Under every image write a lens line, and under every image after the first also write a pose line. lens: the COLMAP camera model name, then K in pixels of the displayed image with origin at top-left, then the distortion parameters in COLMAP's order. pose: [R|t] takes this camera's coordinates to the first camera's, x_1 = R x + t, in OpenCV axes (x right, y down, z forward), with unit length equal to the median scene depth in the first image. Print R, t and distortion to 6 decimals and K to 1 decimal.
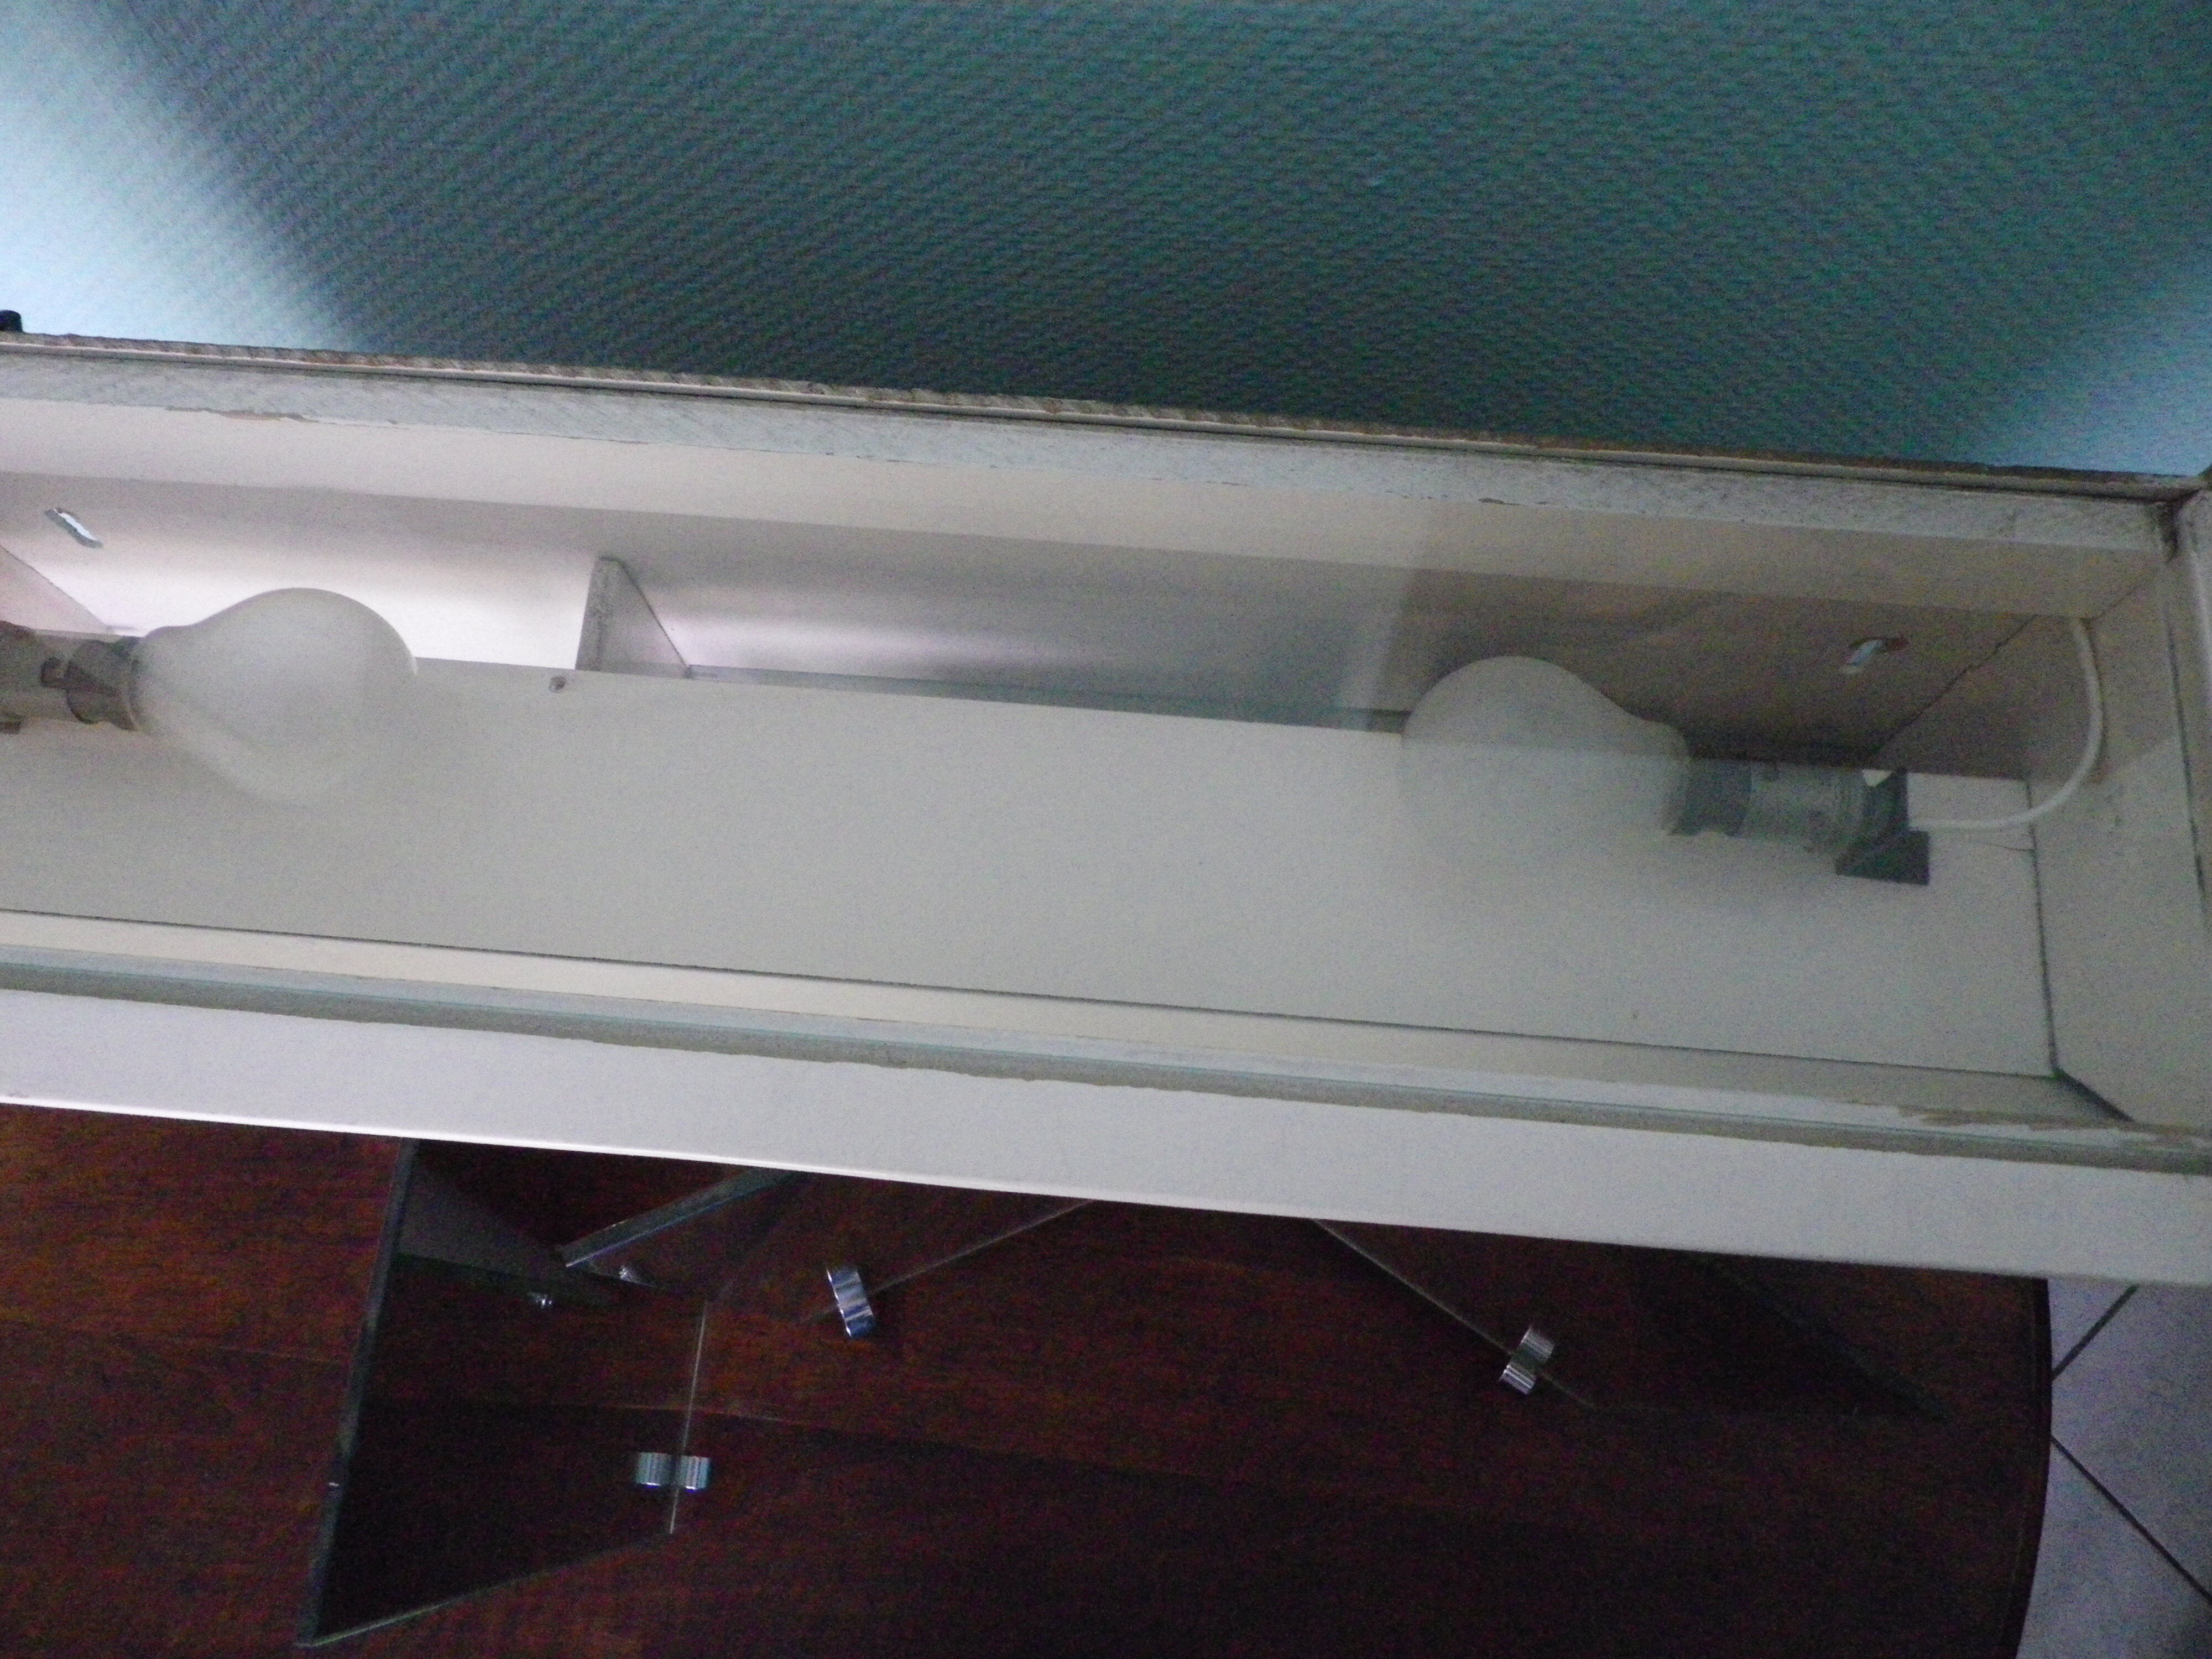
lens RADIAL K [[1746.0, 0, 1099.5], [0, 1746.0, 835.3], [0, 0, 1]] dist [-0.004315, -0.003785]
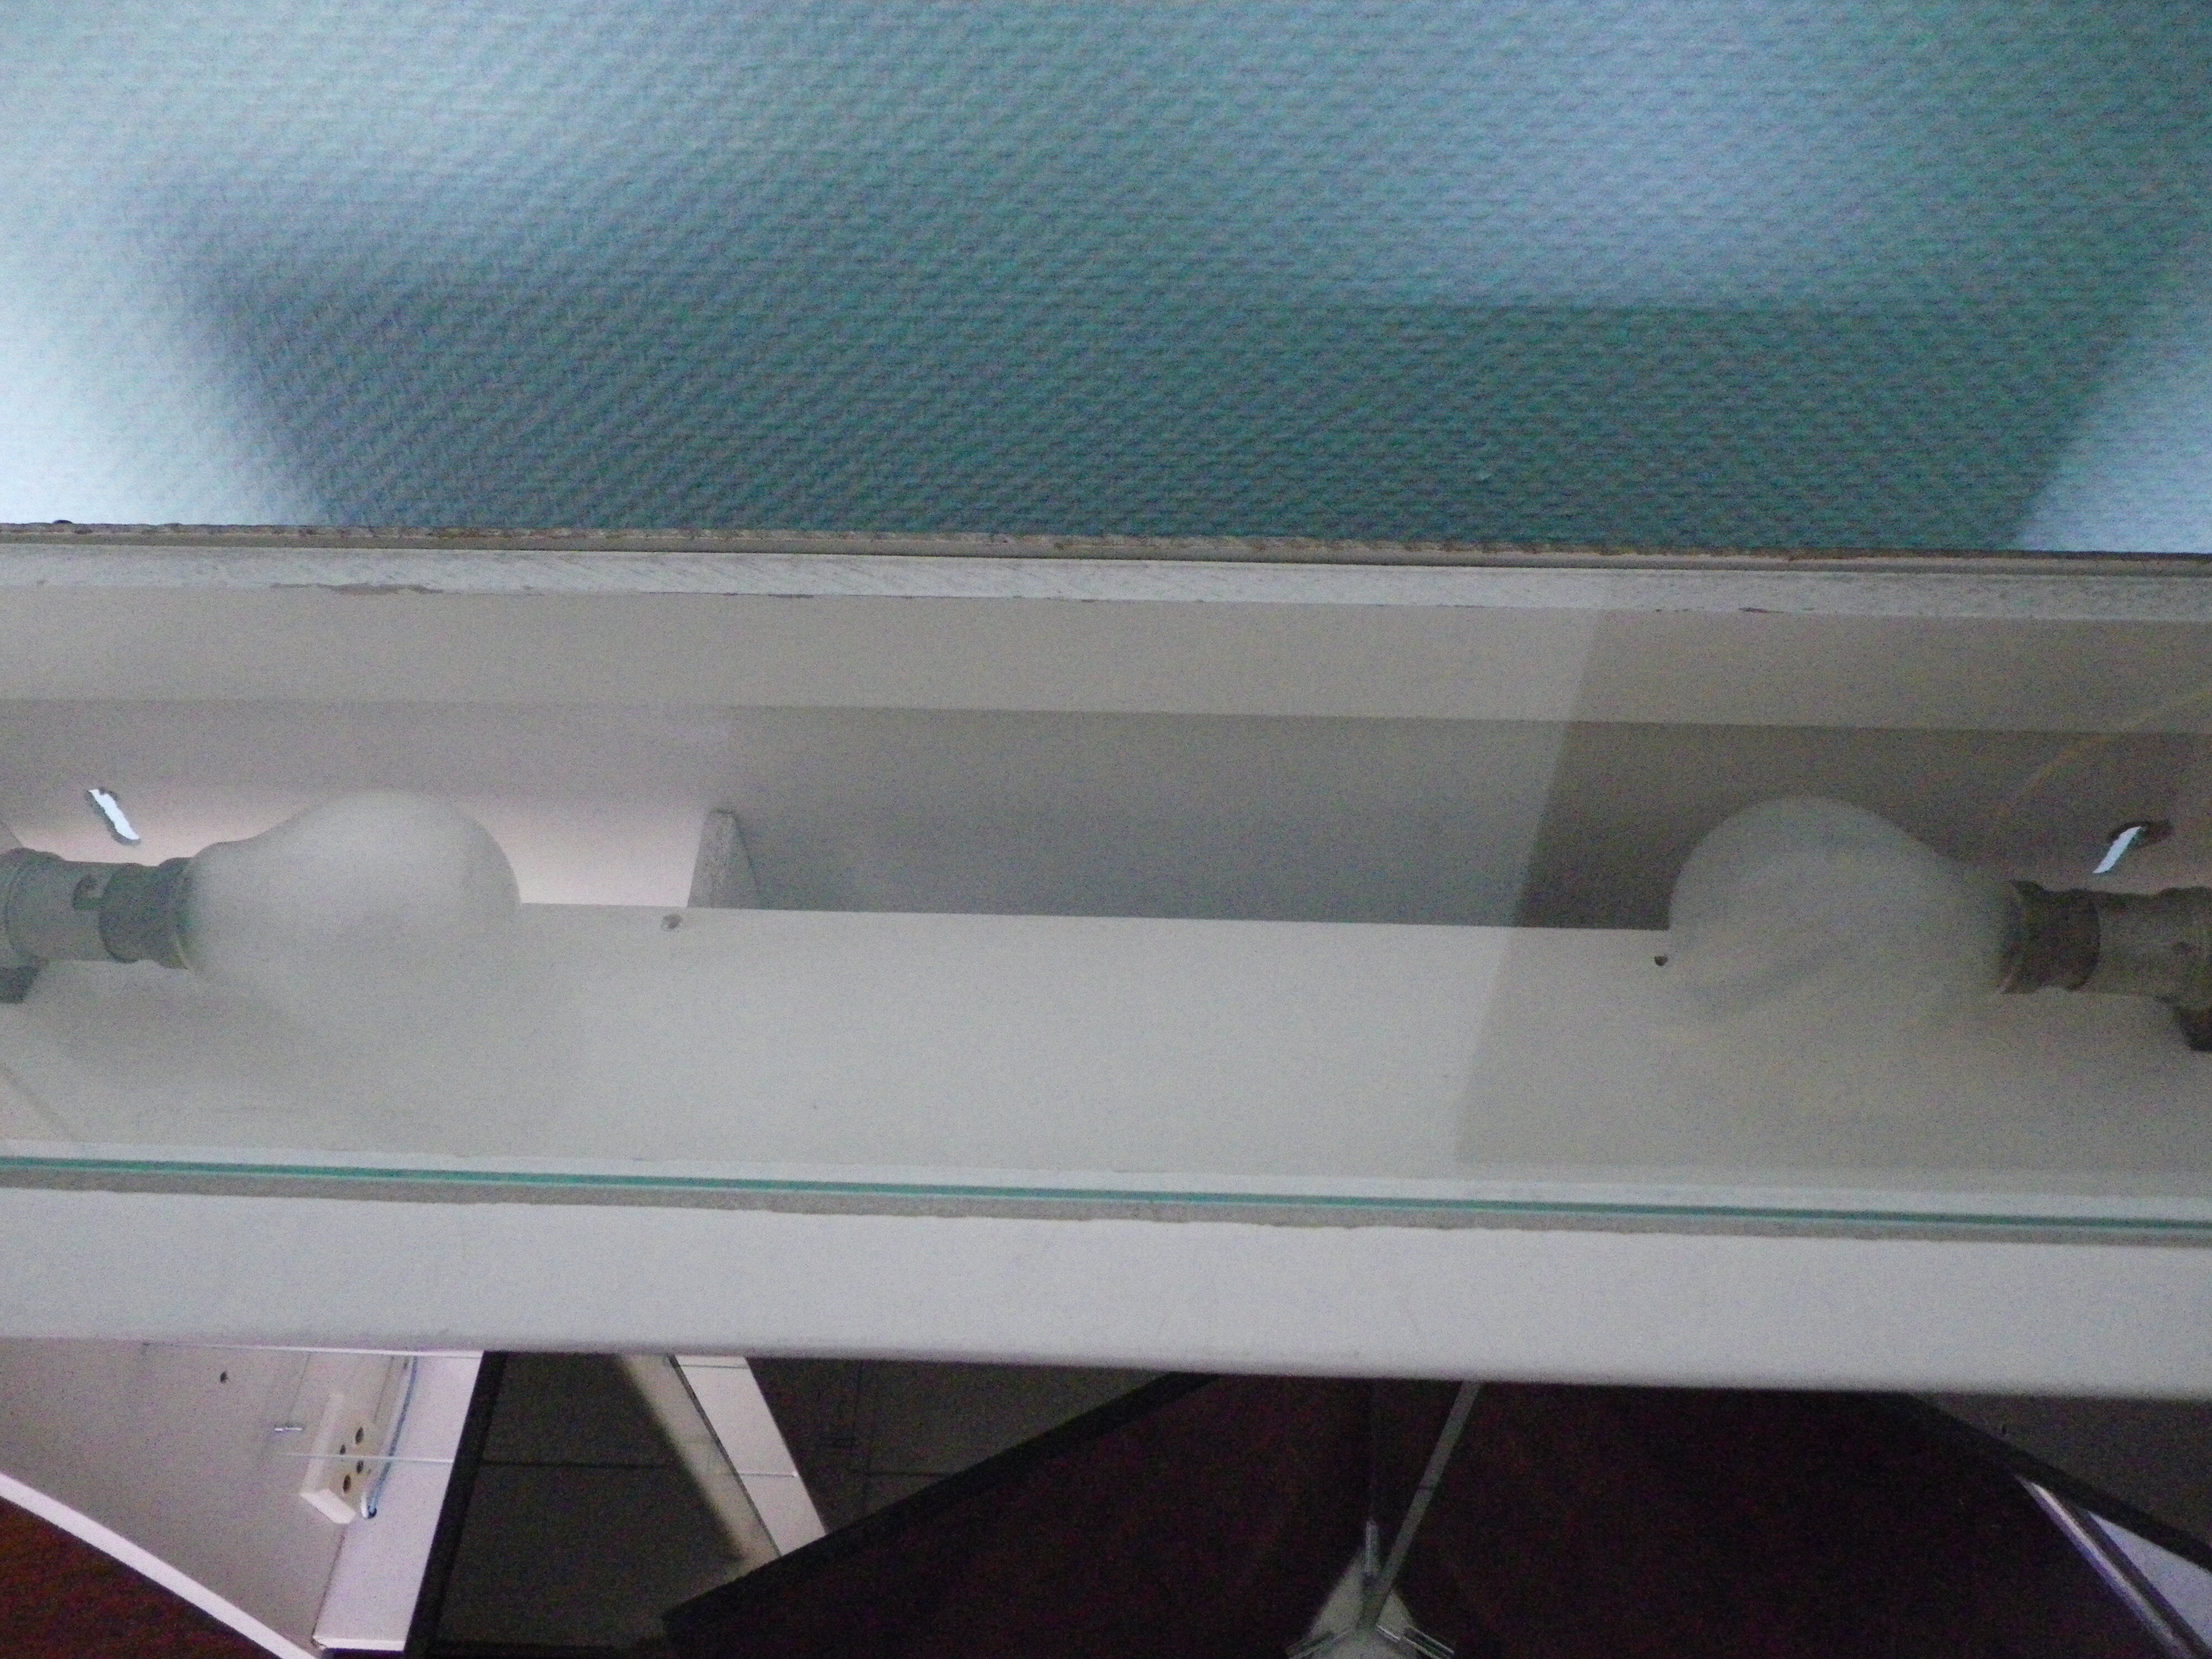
lens RADIAL K [[1706.5, 0, 1067.3], [0, 1706.5, 856.5], [0, 0, 1]] dist [-0.007225, -0.007411]
pose [[0.998578, -0.034682, 0.040497, -0.147462], [0.046938, 0.932100, -0.359148, 0.195679], [-0.025291, 0.360538, 0.932402, 0.195890]]
